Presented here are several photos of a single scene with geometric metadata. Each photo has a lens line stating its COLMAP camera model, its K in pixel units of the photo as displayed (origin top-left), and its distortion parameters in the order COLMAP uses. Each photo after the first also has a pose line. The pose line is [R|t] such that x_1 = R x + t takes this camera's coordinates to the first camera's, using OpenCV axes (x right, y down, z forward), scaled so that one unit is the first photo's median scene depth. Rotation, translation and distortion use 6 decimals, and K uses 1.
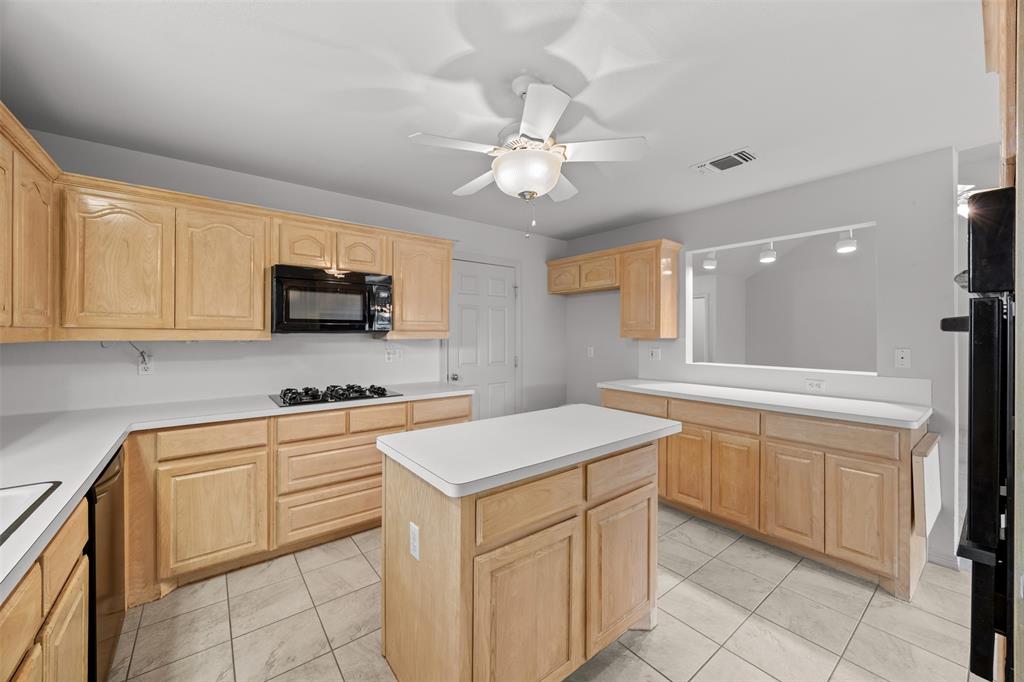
lens RADIAL K [[386.3, 0, 511.8], [0, 386.3, 335.3], [0, 0, 1]] dist [-0.000731, -0.000025]
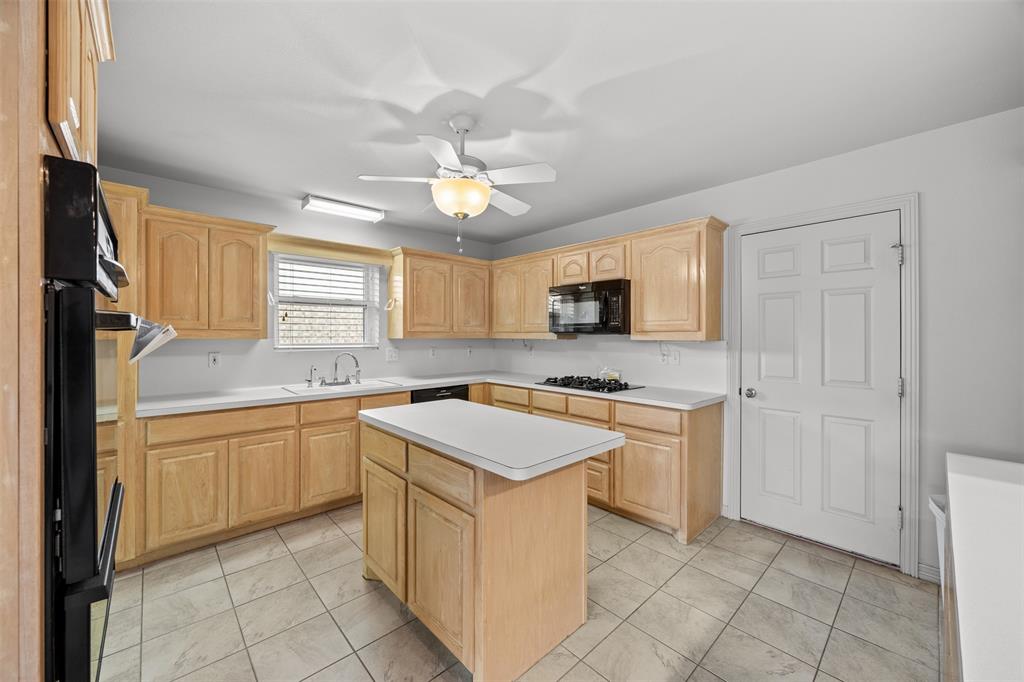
lens RADIAL K [[395.7, 0, 514.4], [0, 395.7, 336.0], [0, 0, 1]] dist [-0.000147, -0.000025]
pose [[0.084753, 0.000121, -0.996402, 0.834072], [-0.003758, 0.999993, -0.000199, 0.001717], [0.996395, 0.003761, 0.084753, 0.706772]]
